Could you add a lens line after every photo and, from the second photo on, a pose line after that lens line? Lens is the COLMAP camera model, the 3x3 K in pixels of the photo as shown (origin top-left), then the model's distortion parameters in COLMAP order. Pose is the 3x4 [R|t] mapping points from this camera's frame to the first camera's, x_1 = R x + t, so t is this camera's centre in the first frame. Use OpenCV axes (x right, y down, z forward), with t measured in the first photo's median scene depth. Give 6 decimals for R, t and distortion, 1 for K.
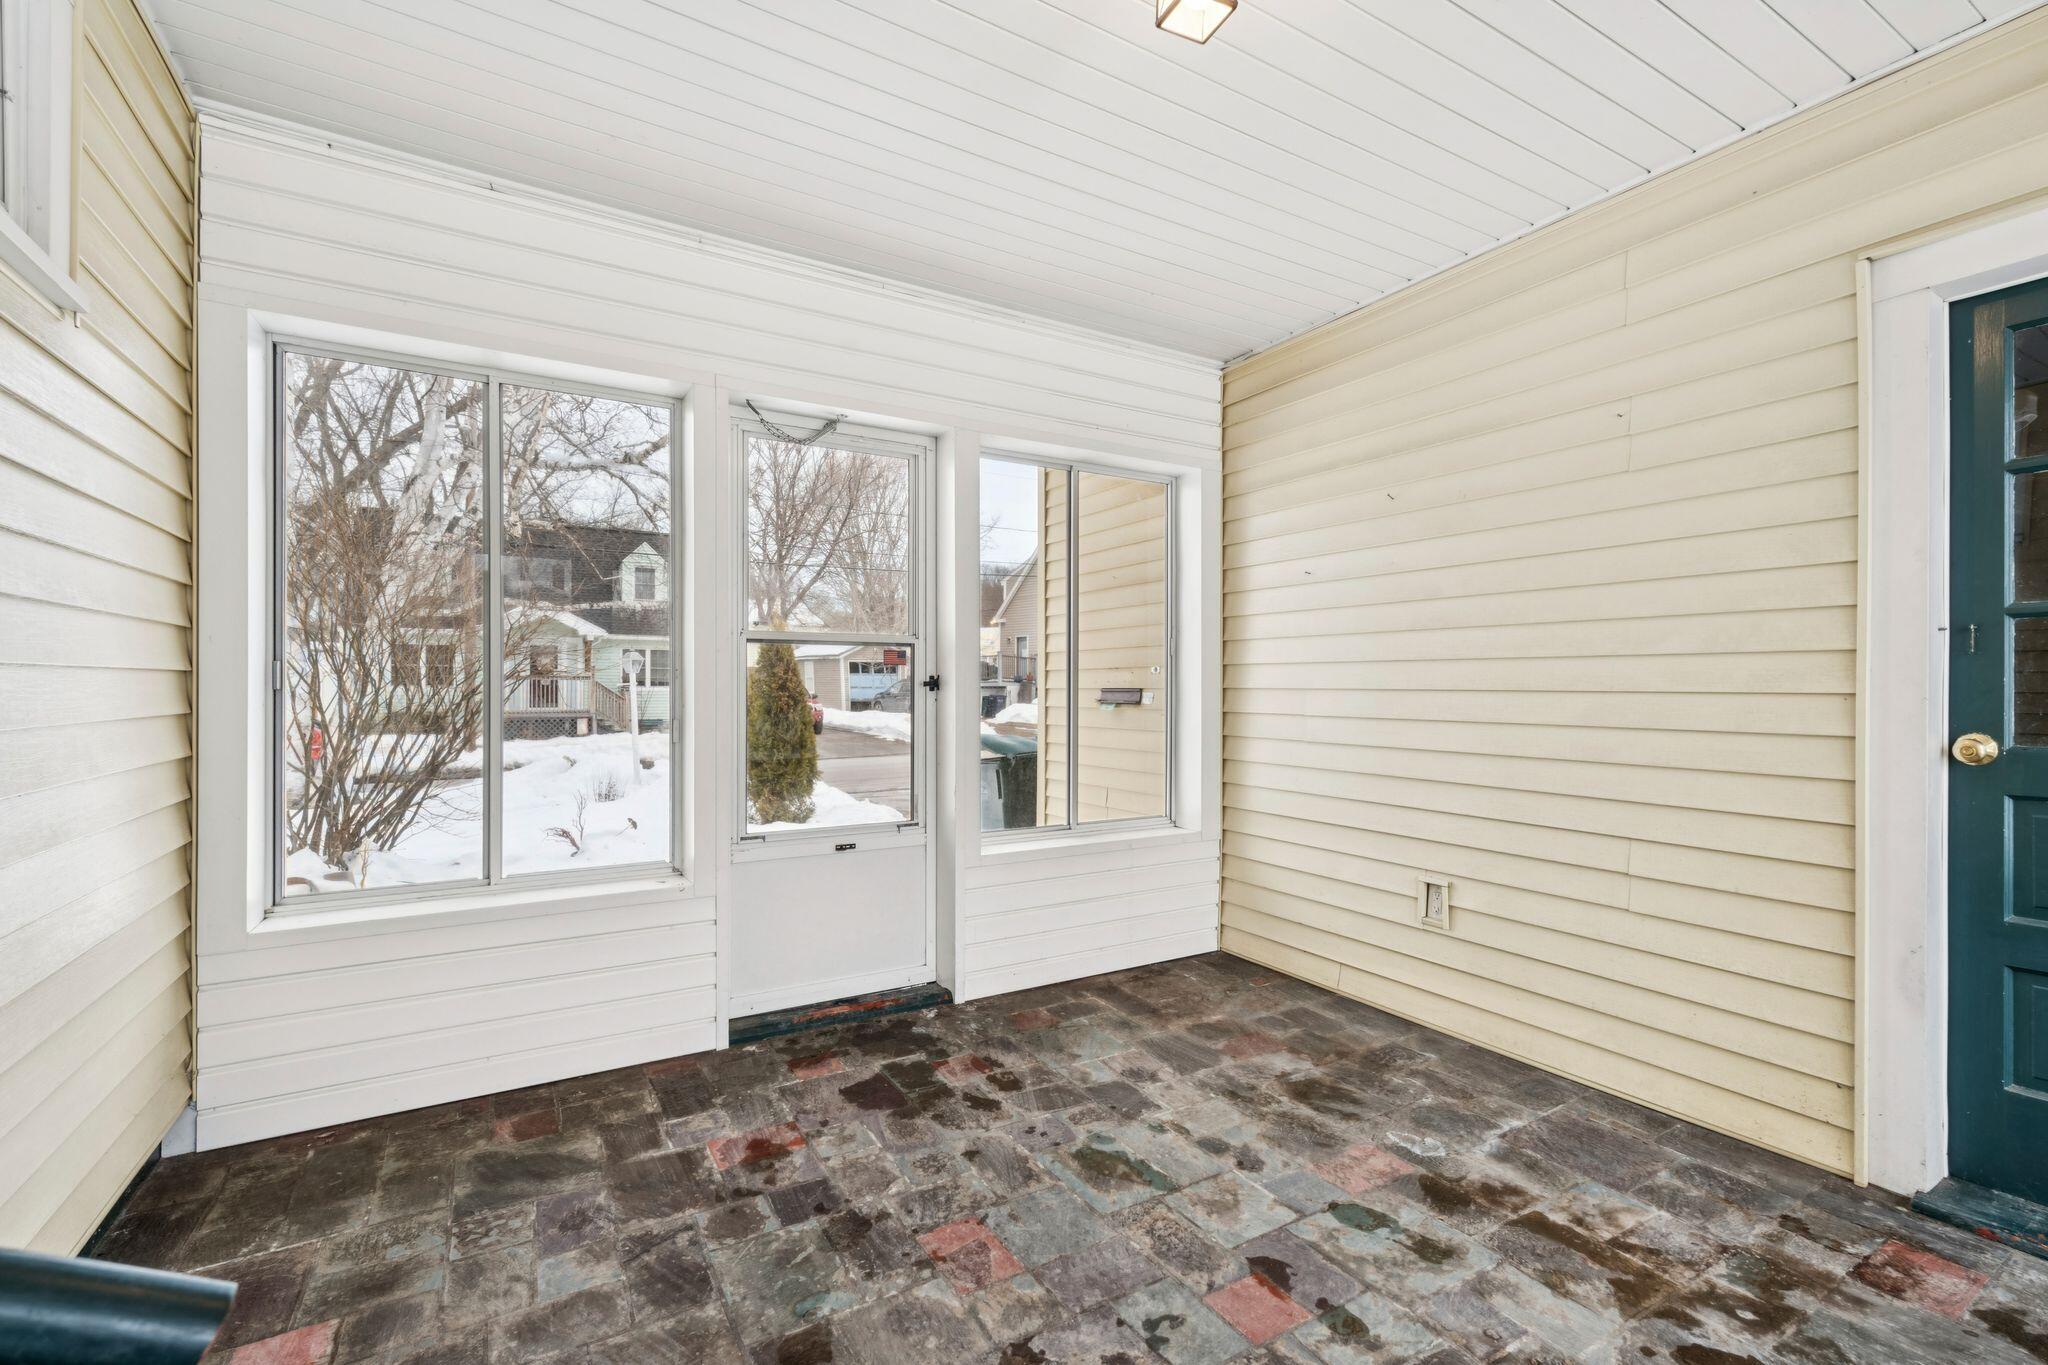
lens RADIAL K [[896.1, 0, 1024.3], [0, 896.1, 683.7], [0, 0, 1]] dist [-0.004254, 0.001449]
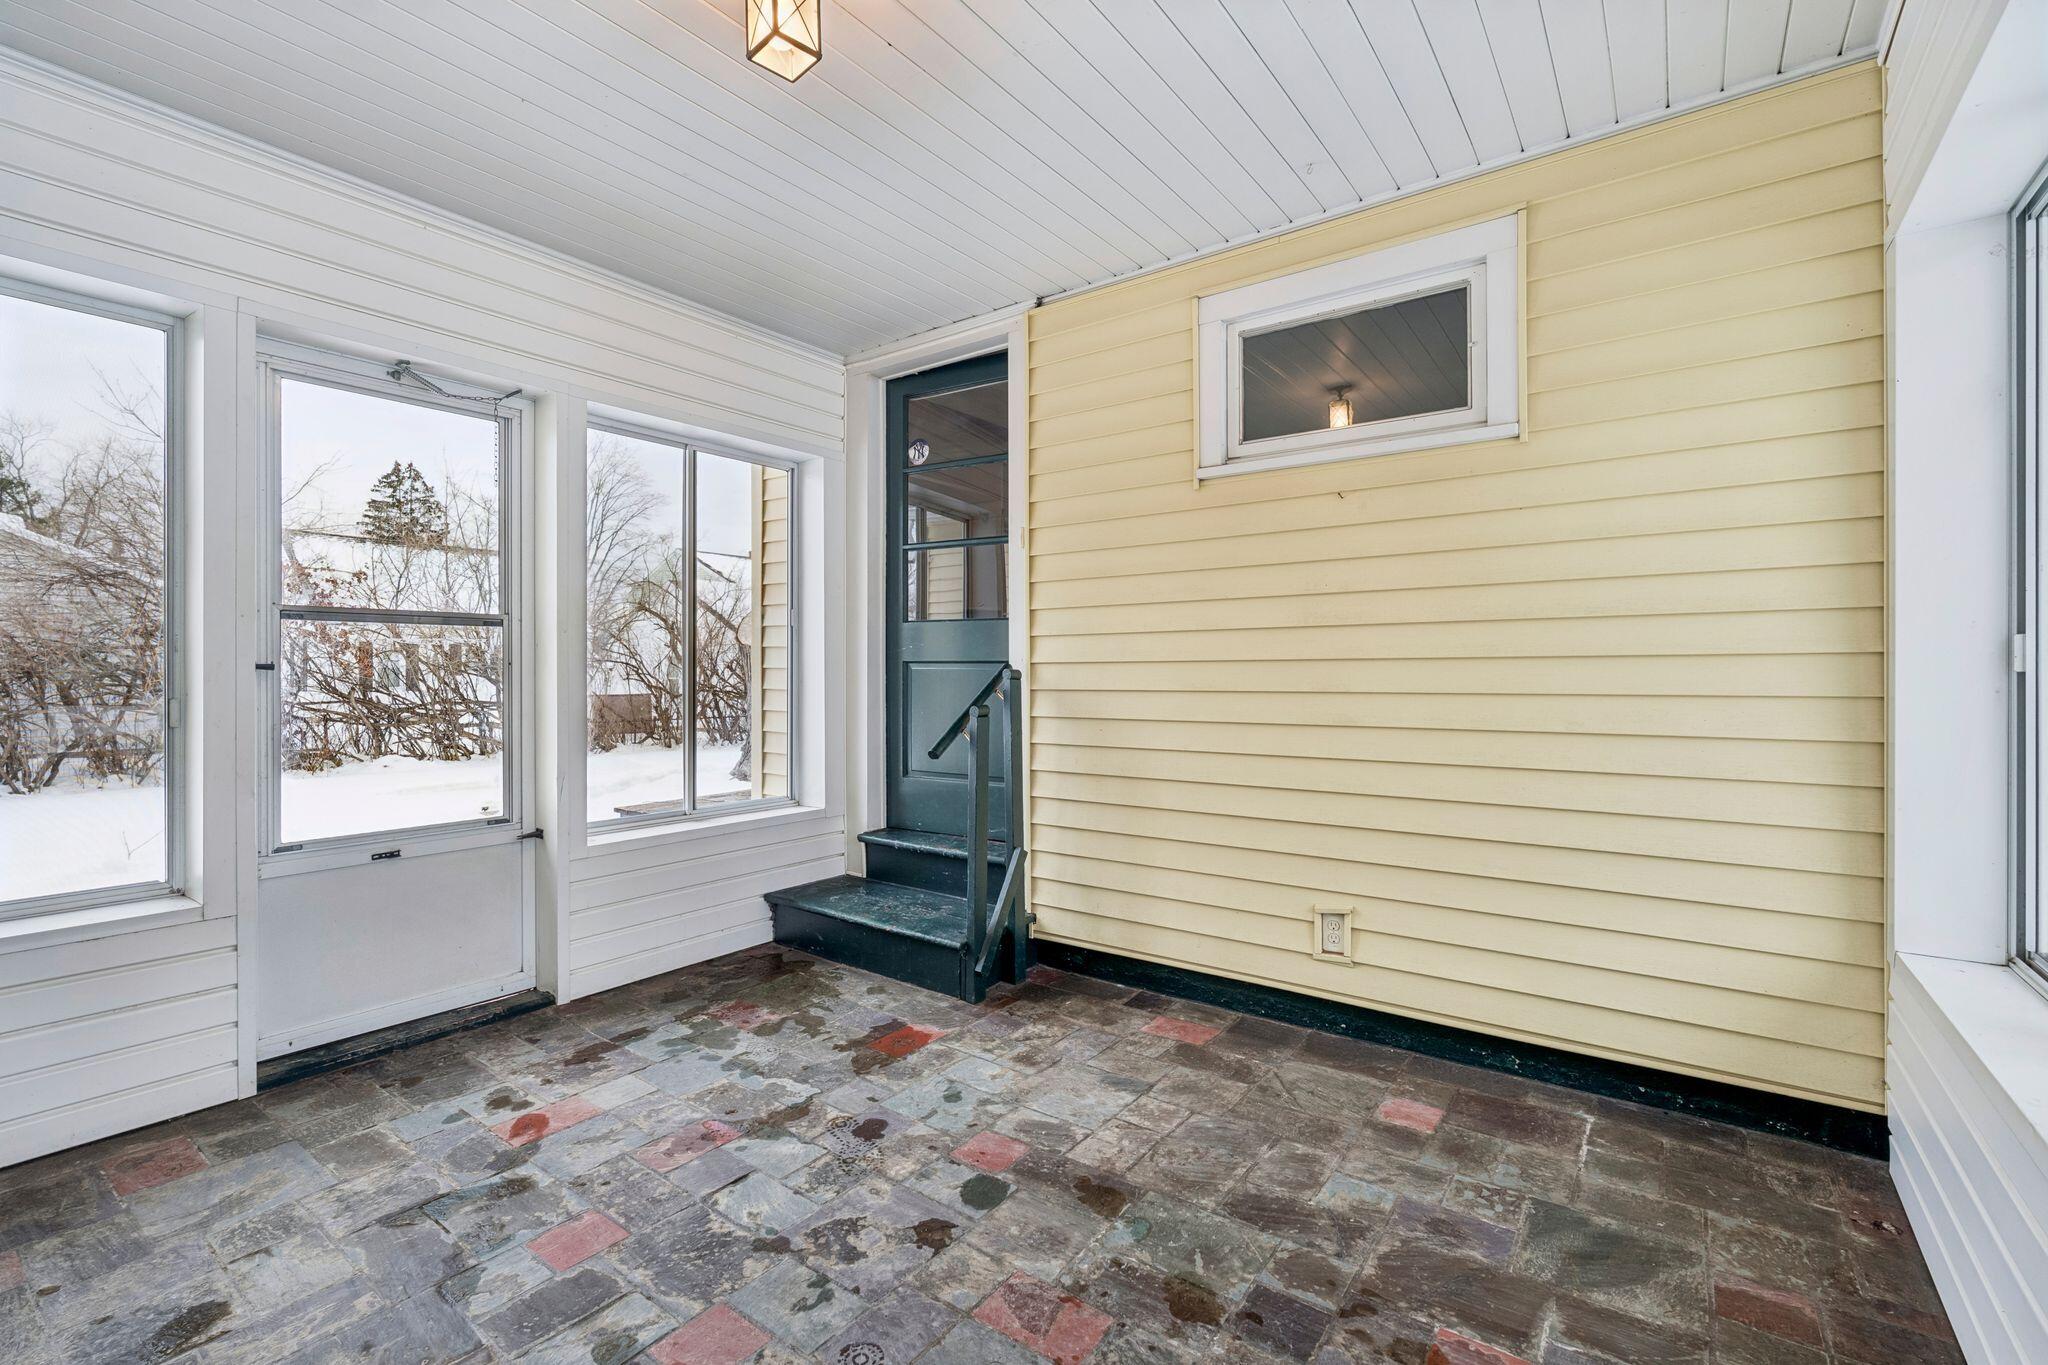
lens RADIAL K [[896.1, 0, 1024.0], [0, 896.1, 674.9], [0, 0, 1]] dist [-0.004254, 0.001449]
pose [[-0.918078, 0.004427, -0.396375, 0.298956], [0.003650, 0.999990, 0.002714, 0.010565], [0.396383, 0.001045, -0.918085, 1.806983]]
